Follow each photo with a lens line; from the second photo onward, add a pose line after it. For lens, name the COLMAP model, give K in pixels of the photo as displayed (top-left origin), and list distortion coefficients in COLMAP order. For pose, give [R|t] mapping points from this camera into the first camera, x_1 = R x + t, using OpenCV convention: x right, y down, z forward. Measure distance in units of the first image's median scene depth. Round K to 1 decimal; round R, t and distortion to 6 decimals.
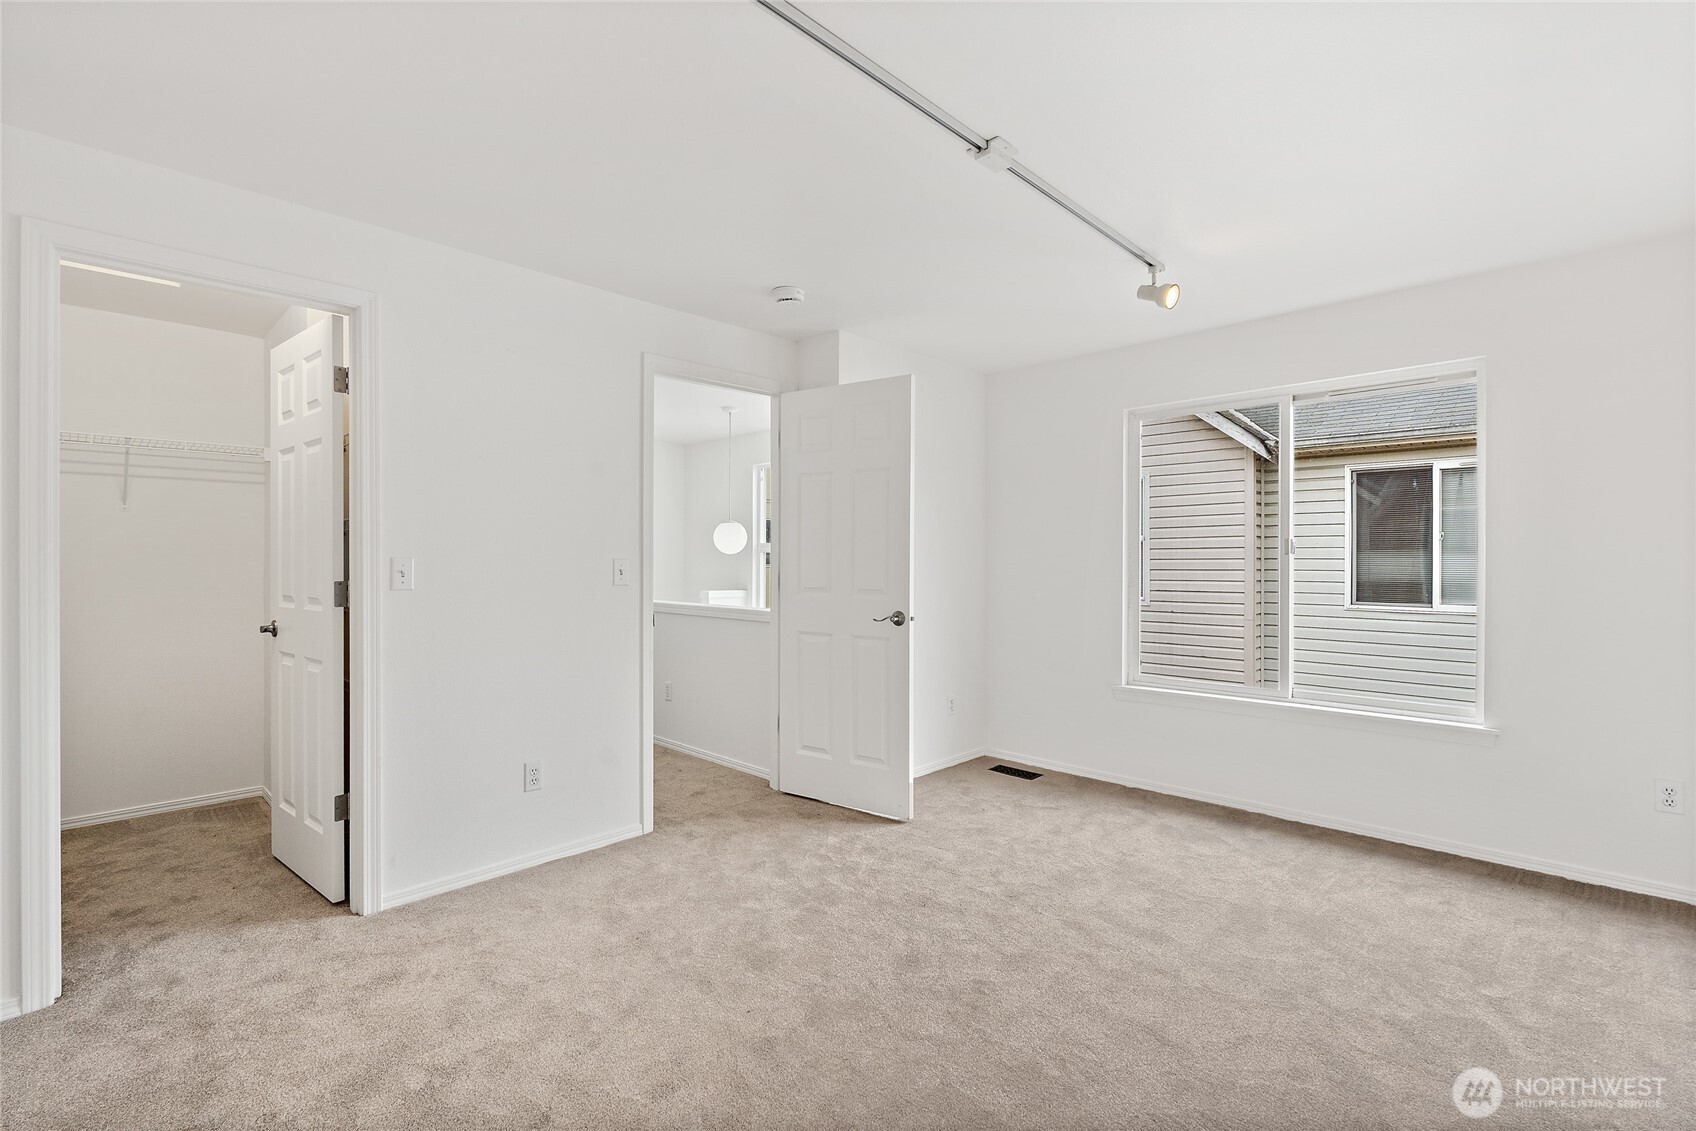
lens RADIAL K [[760.0, 0, 850.9], [0, 760.0, 556.6], [0, 0, 1]] dist [-0.002378, 0.000245]
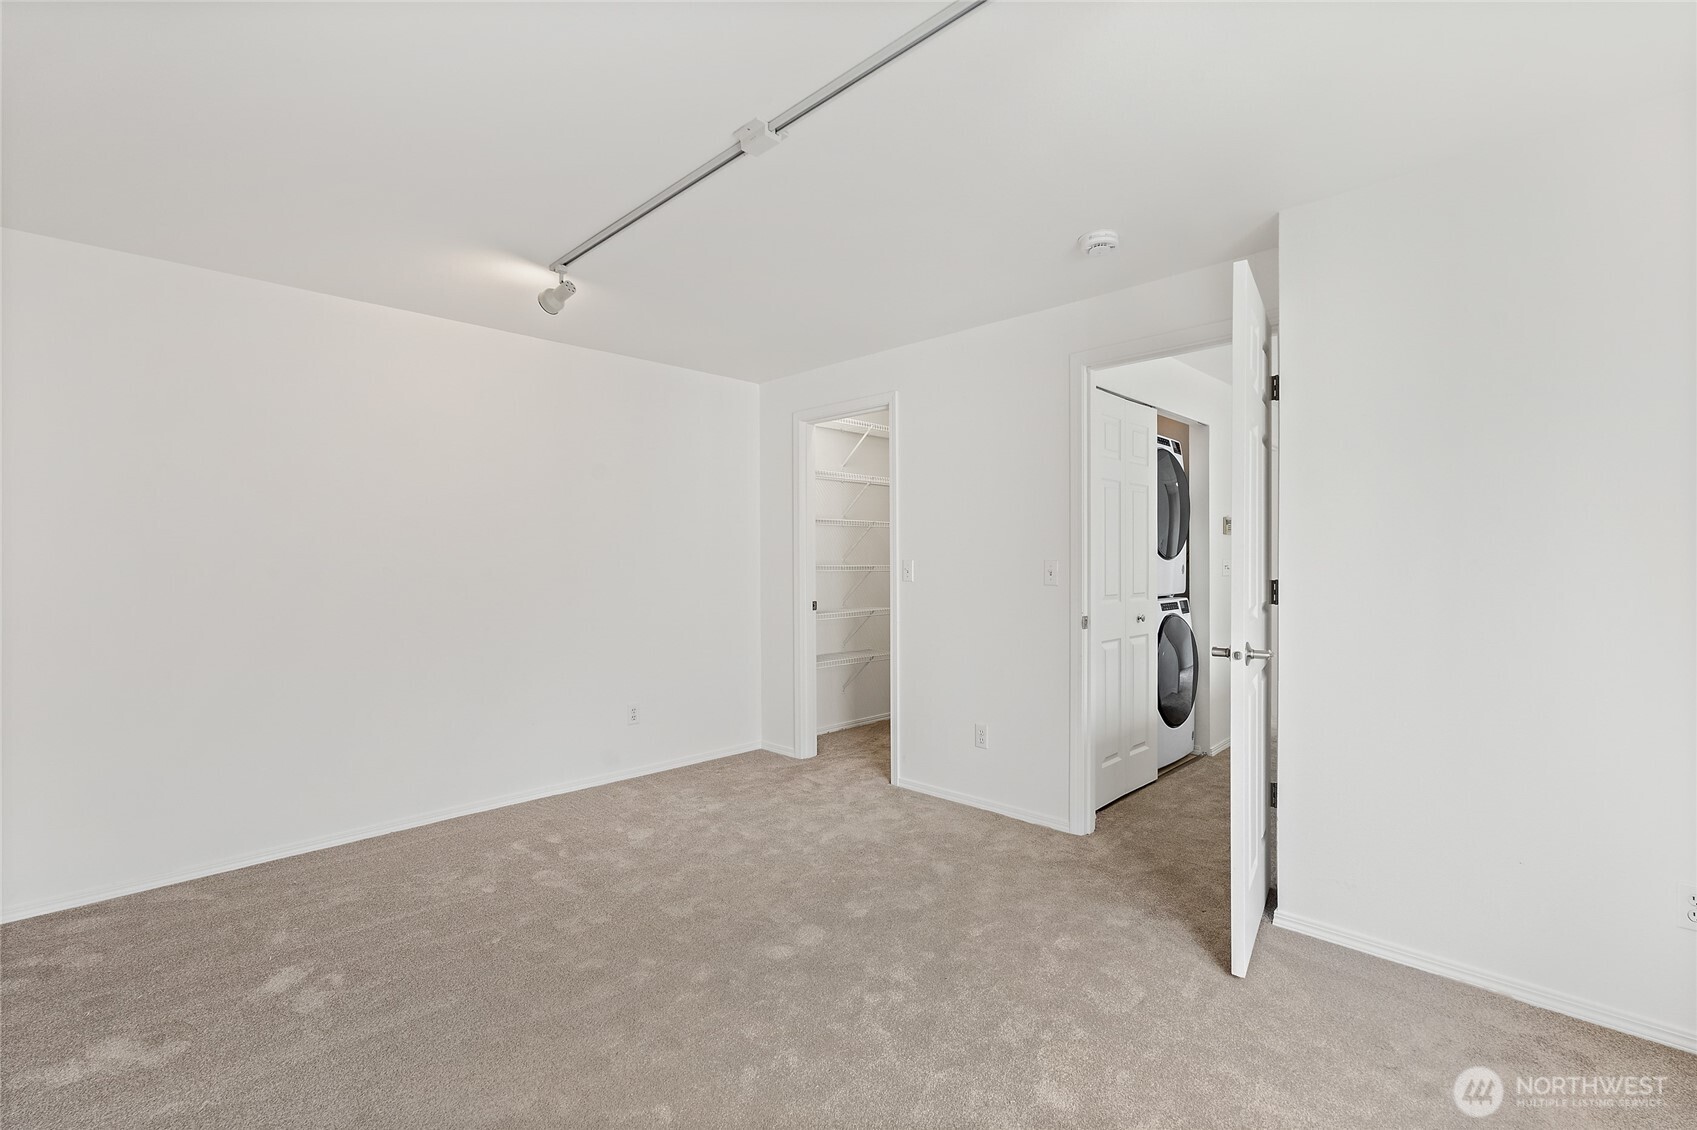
lens RADIAL K [[760.5, 0, 853.5], [0, 760.5, 569.0], [0, 0, 1]] dist [-0.002378, 0.000245]
pose [[0.000186, 0.013118, -0.999914, 0.758712], [0.004220, 0.999905, 0.013119, -0.000220], [0.999991, -0.004222, 0.000131, 0.738401]]
